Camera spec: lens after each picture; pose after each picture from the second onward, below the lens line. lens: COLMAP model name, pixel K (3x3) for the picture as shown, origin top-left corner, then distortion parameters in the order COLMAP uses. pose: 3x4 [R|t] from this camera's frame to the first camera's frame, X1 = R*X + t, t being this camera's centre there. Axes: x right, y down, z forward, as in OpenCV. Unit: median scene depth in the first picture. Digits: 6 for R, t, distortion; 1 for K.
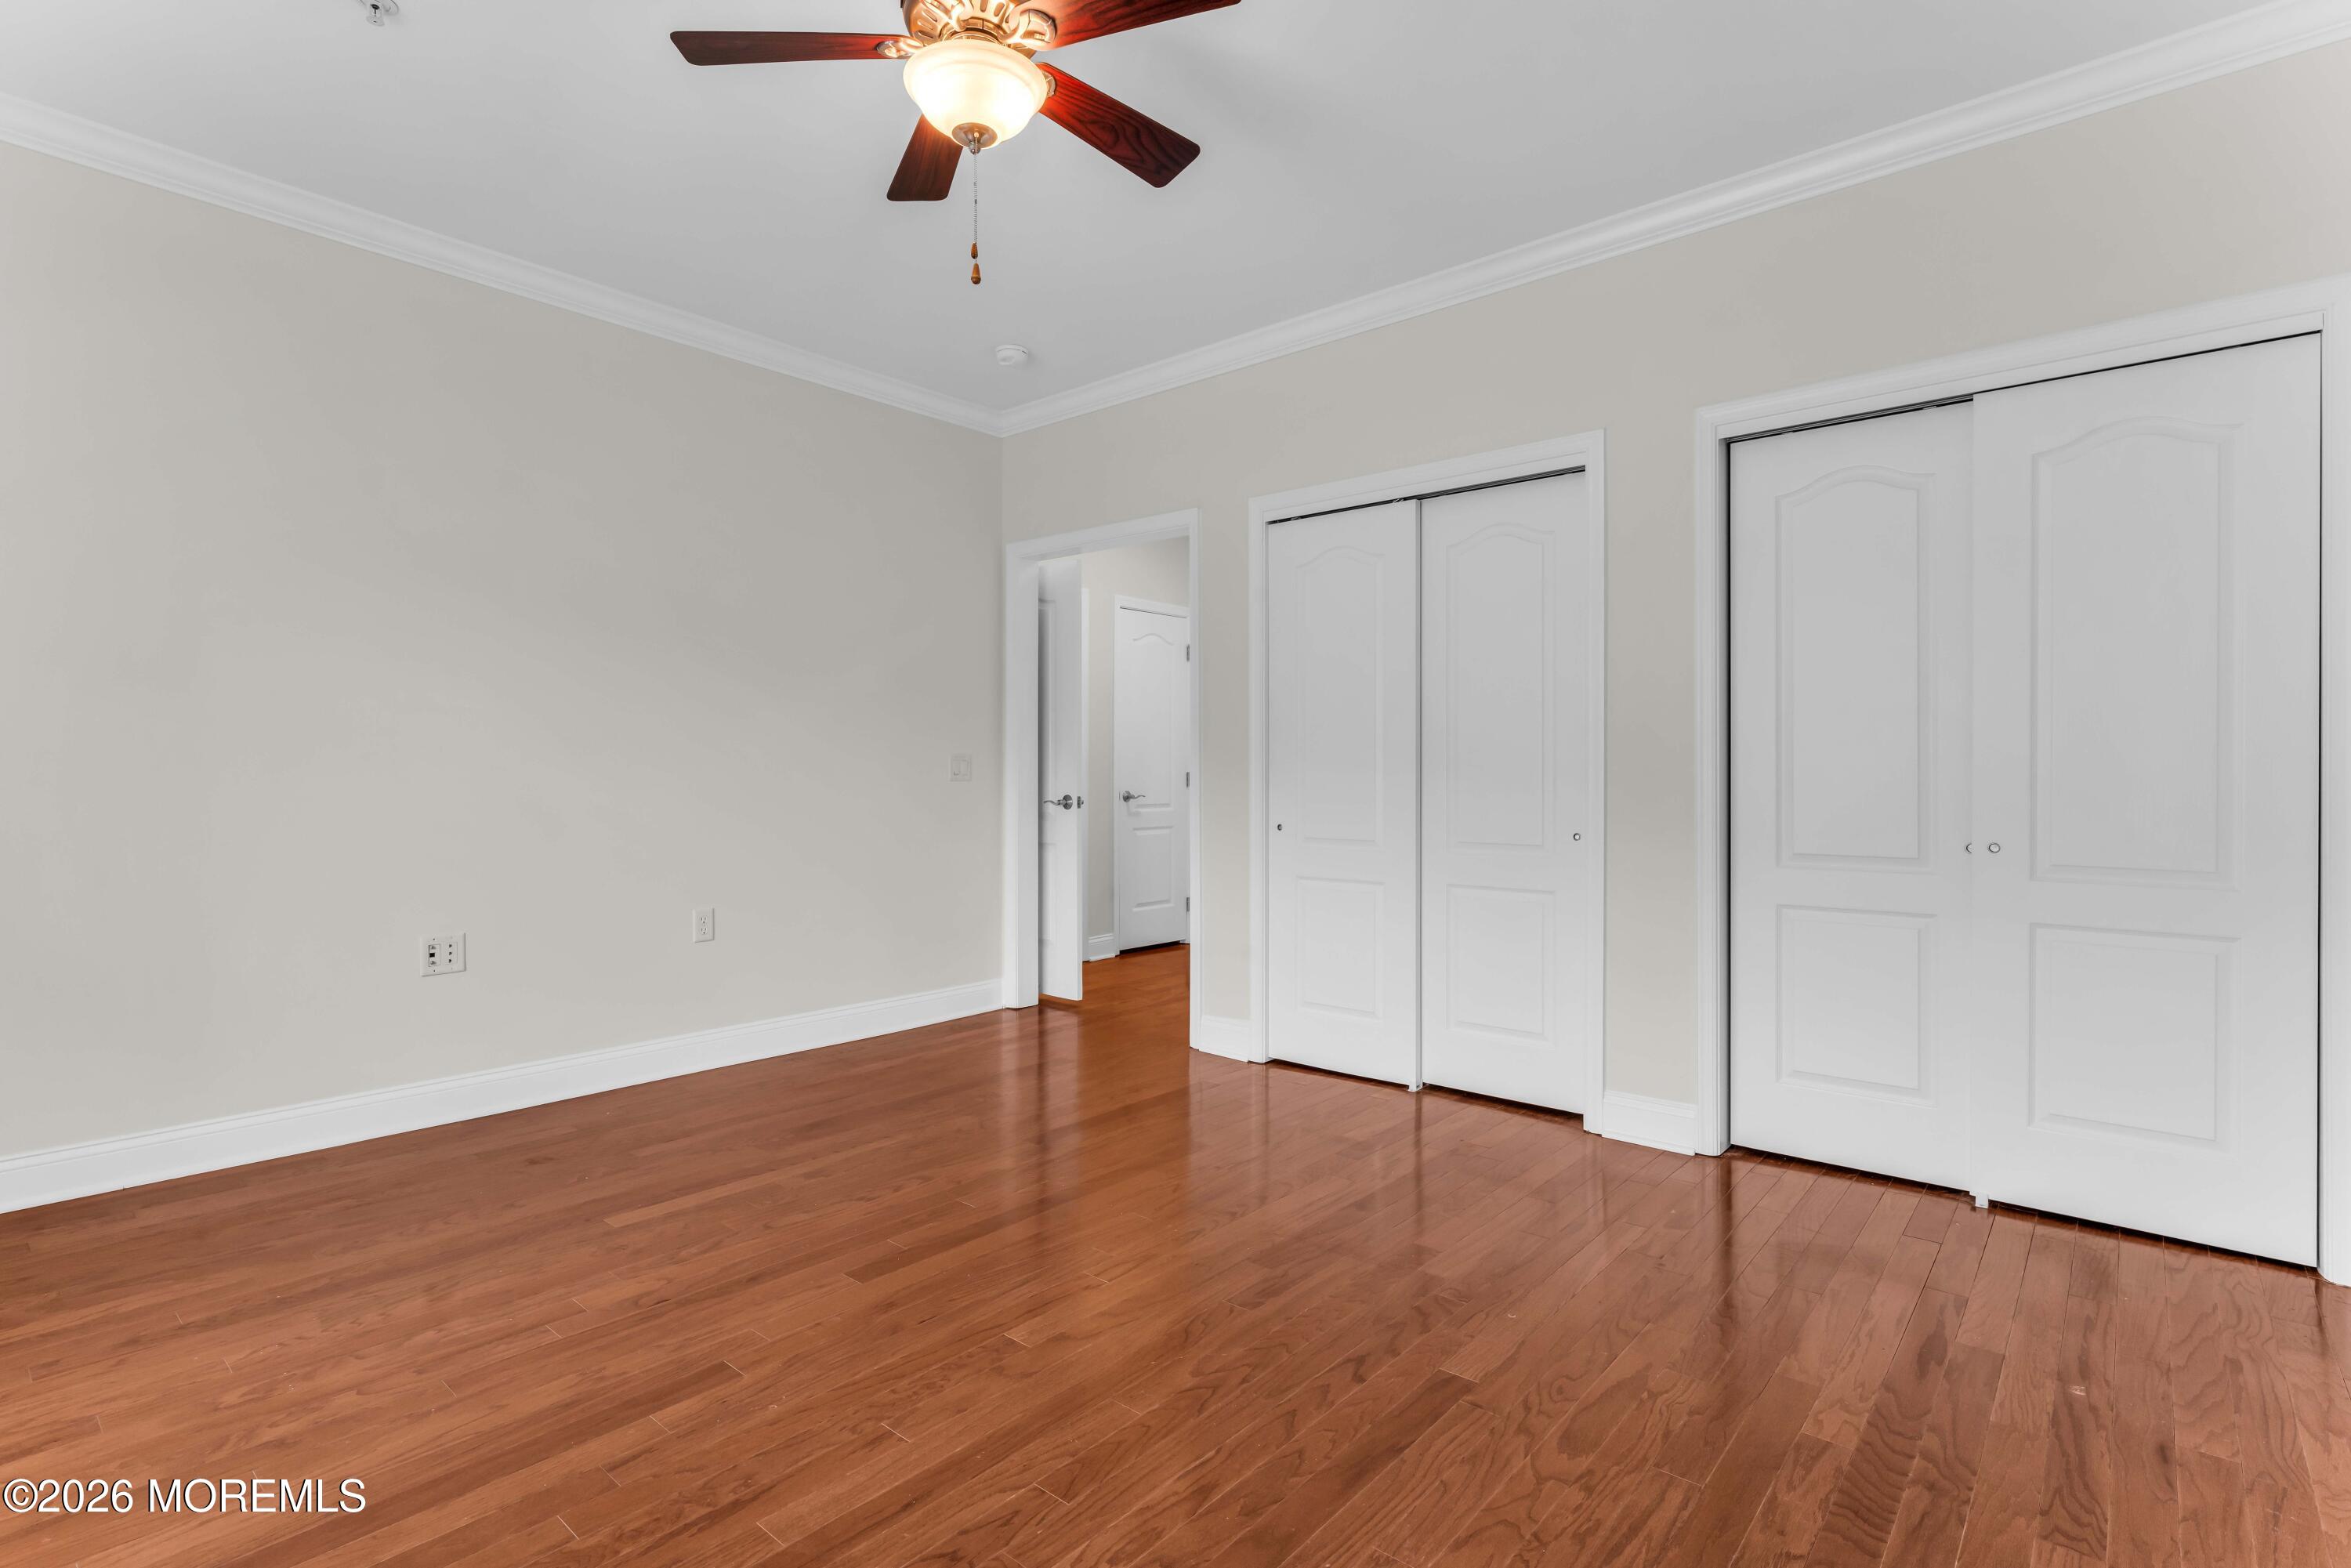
lens RADIAL K [[1141.3, 0, 1164.2], [0, 1141.3, 771.0], [0, 0, 1]] dist [-0.000096, -0.000669]
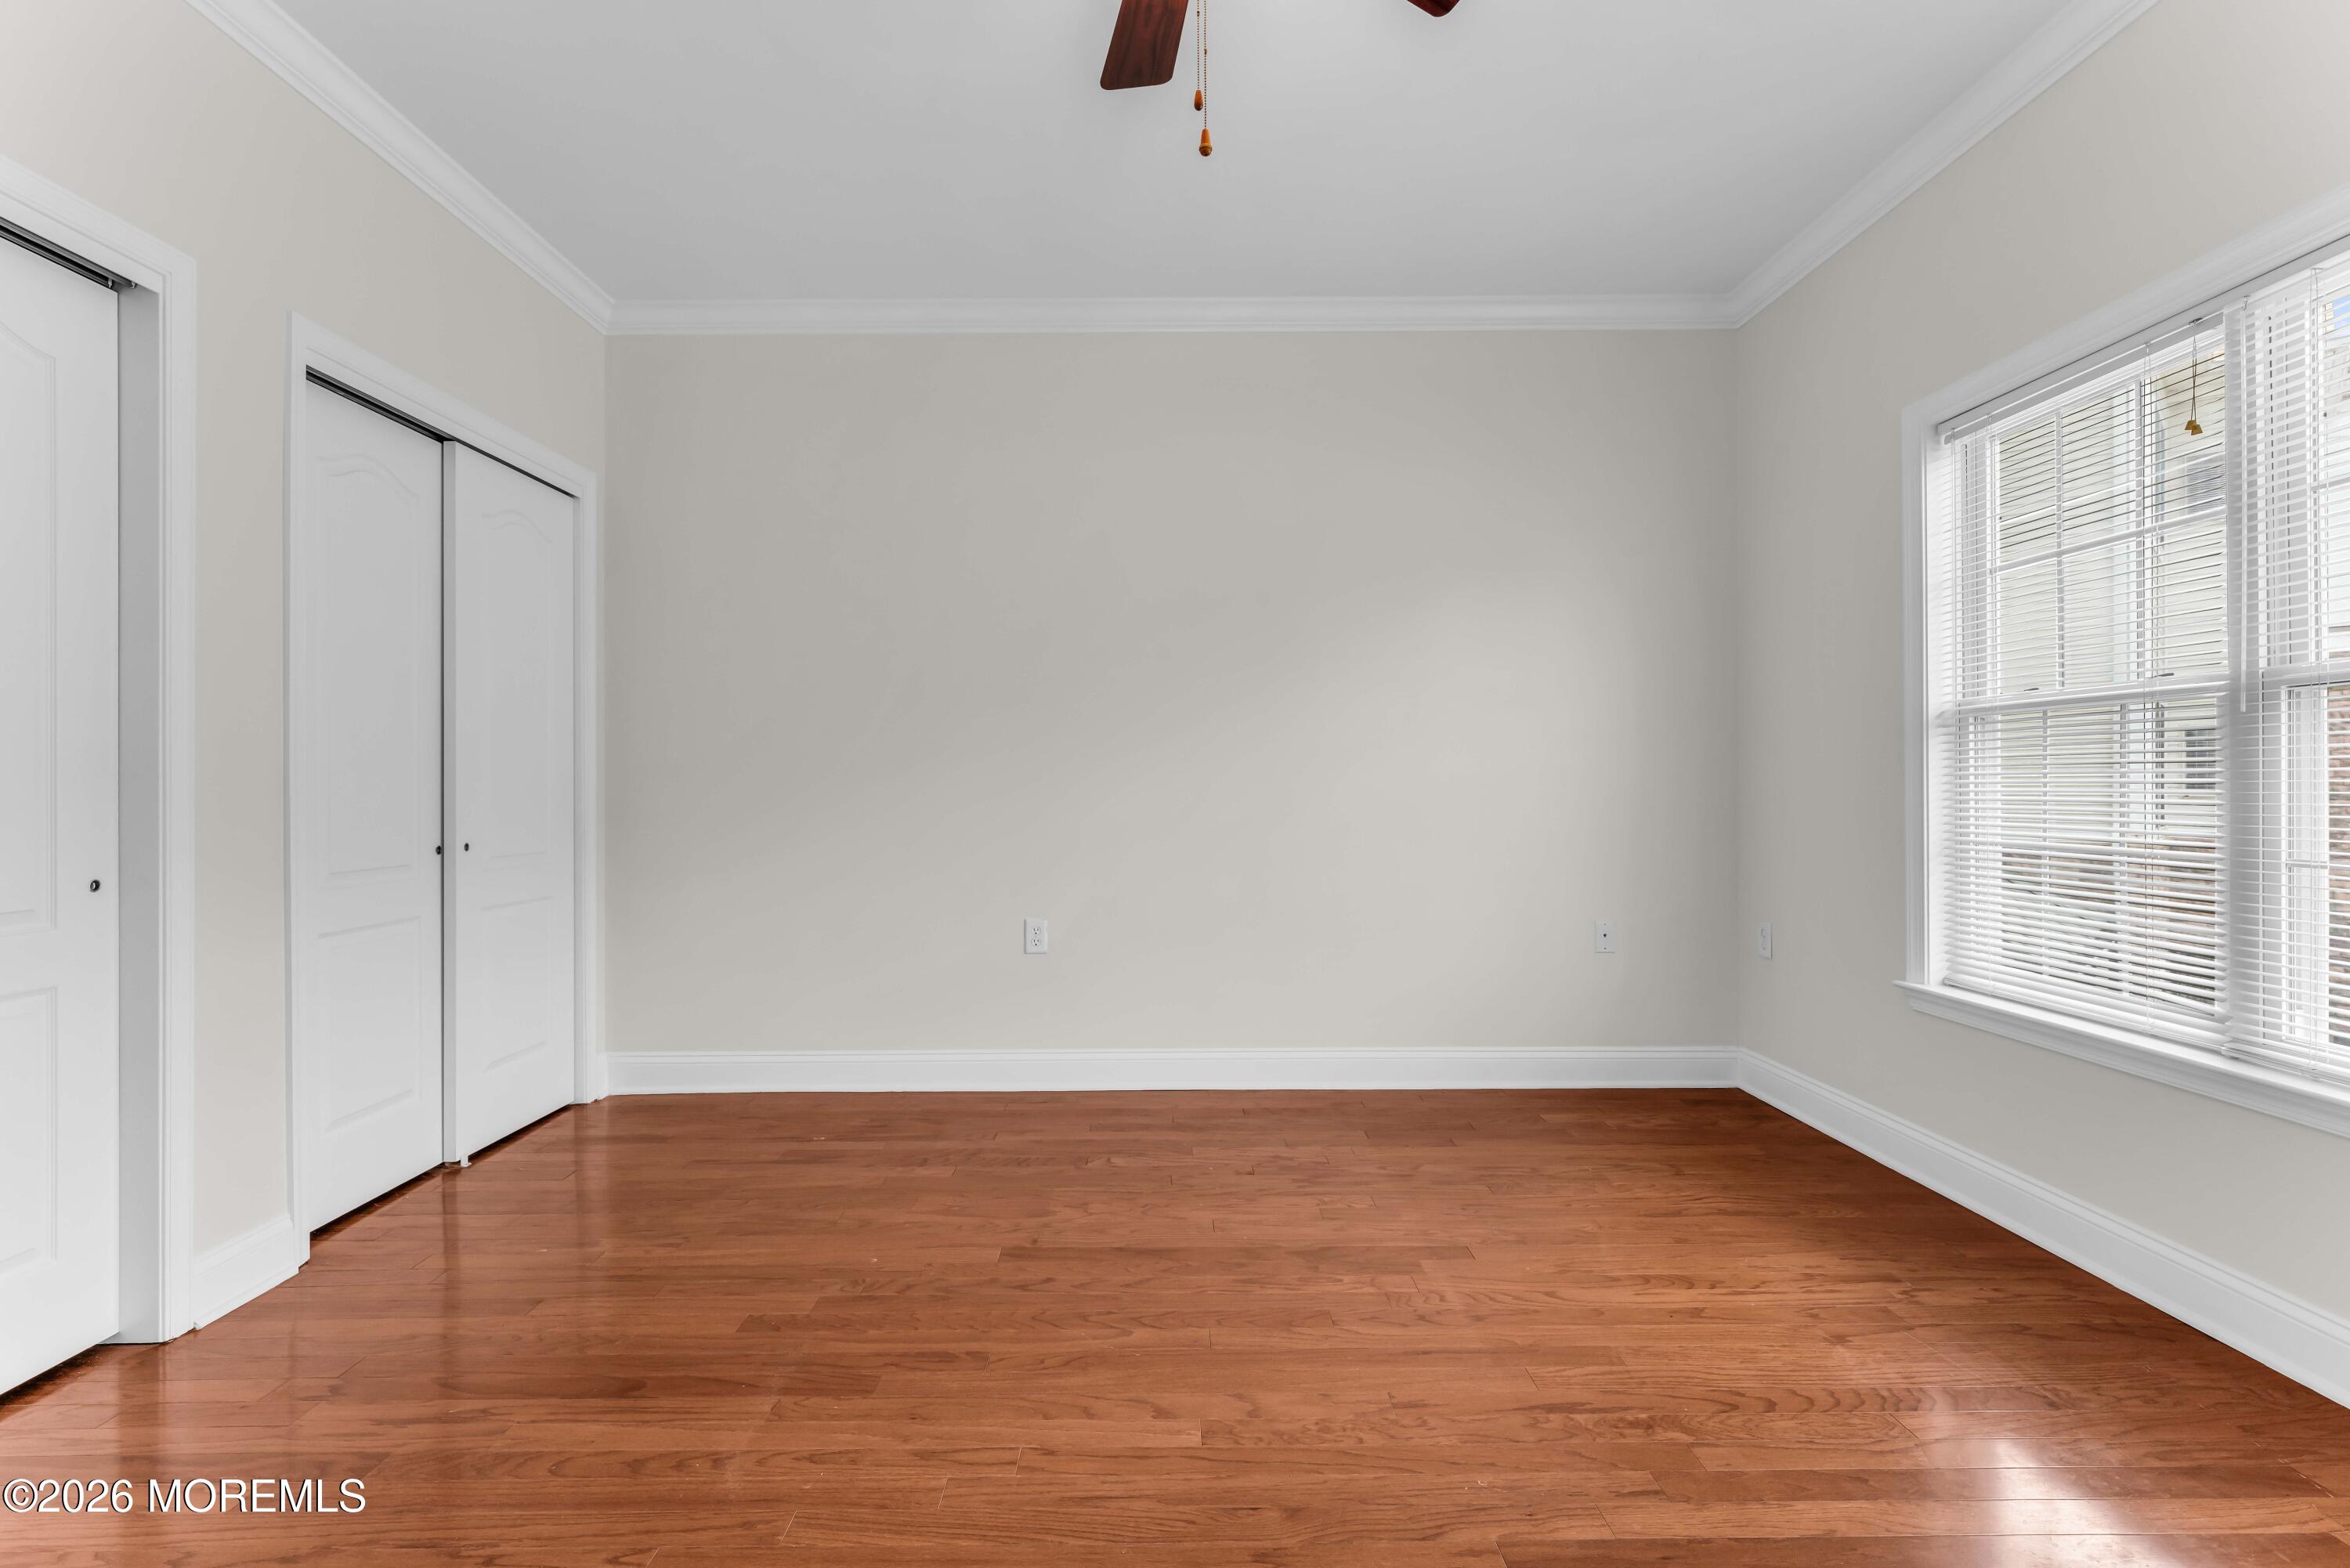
lens RADIAL K [[1113.3, 0, 1175.0], [0, 1113.3, 784.0], [0, 0, 1]] dist [-0.001561, -0.000860]
pose [[-0.666756, 0.001969, 0.745273, -0.797962], [-0.000105, 0.999996, -0.002736, 0.009785], [-0.745276, -0.001902, -0.666753, 1.686795]]
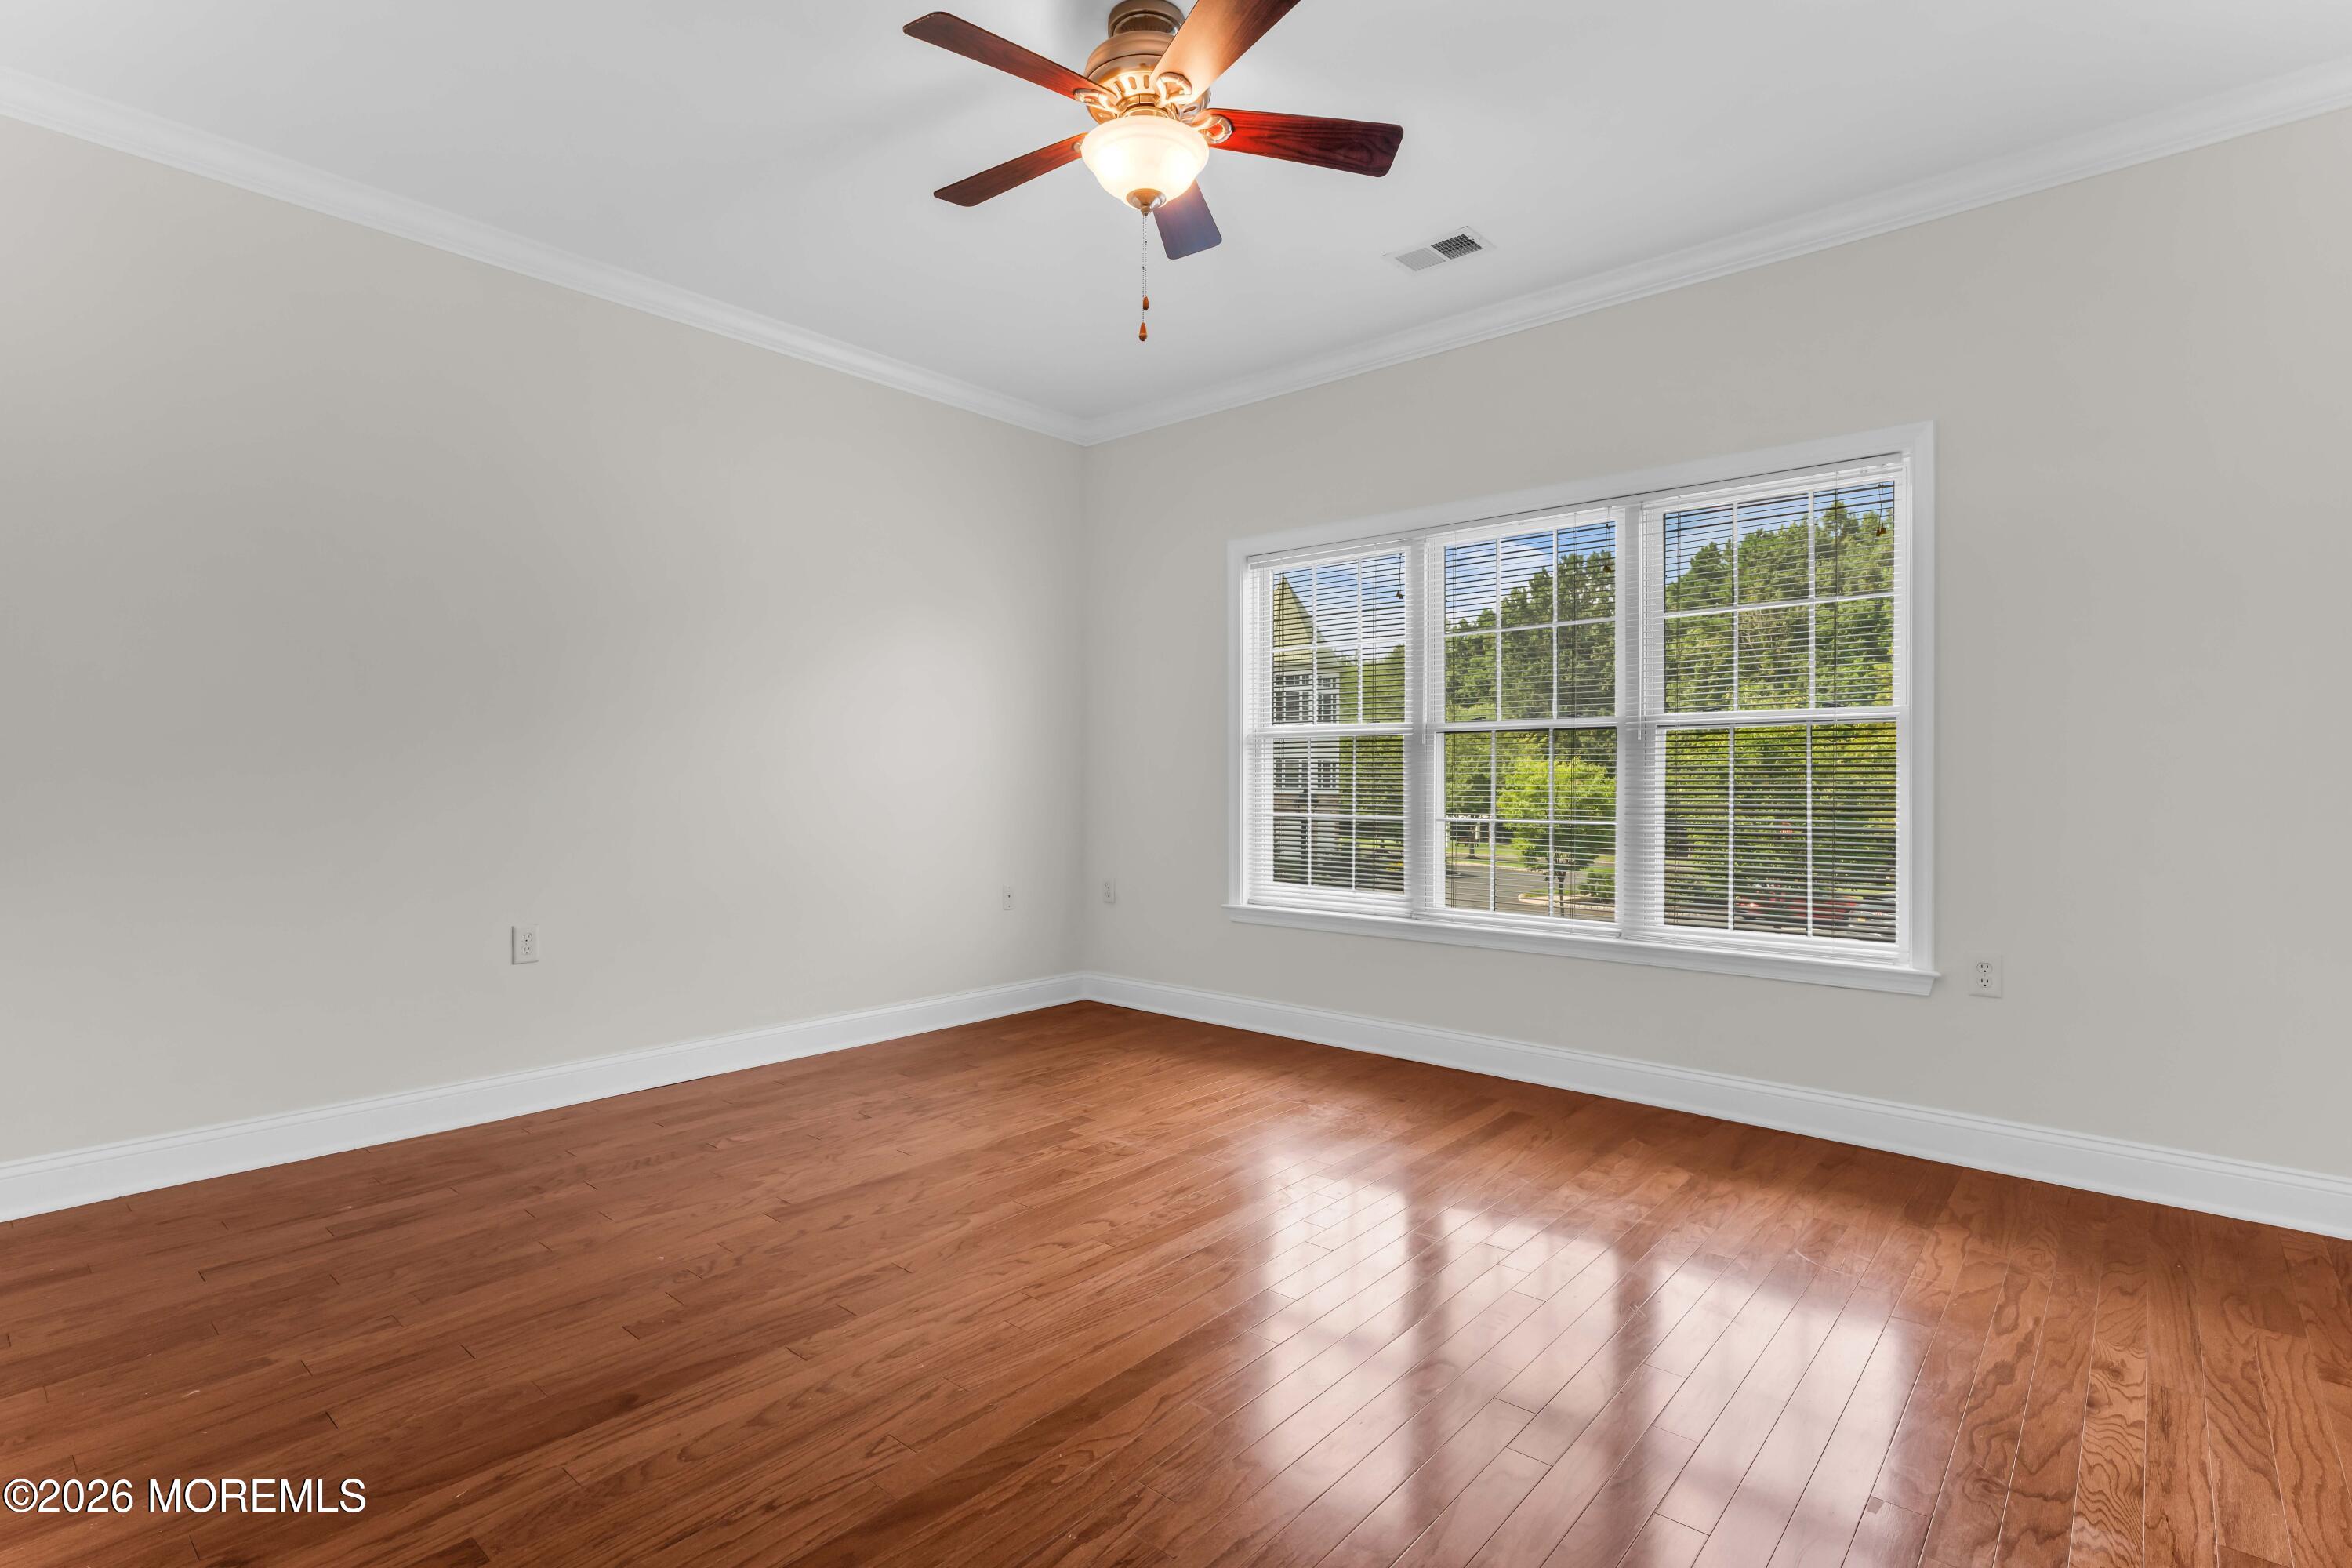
lens RADIAL K [[1114.3, 0, 1176.0], [0, 1114.3, 784.0], [0, 0, 1]] dist [-0.001561, -0.000860]
pose [[-0.999992, -0.002488, -0.003186, -0.215785], [-0.002494, 0.999995, 0.001996, 0.011453], [0.003181, 0.002004, -0.999993, 2.329002]]
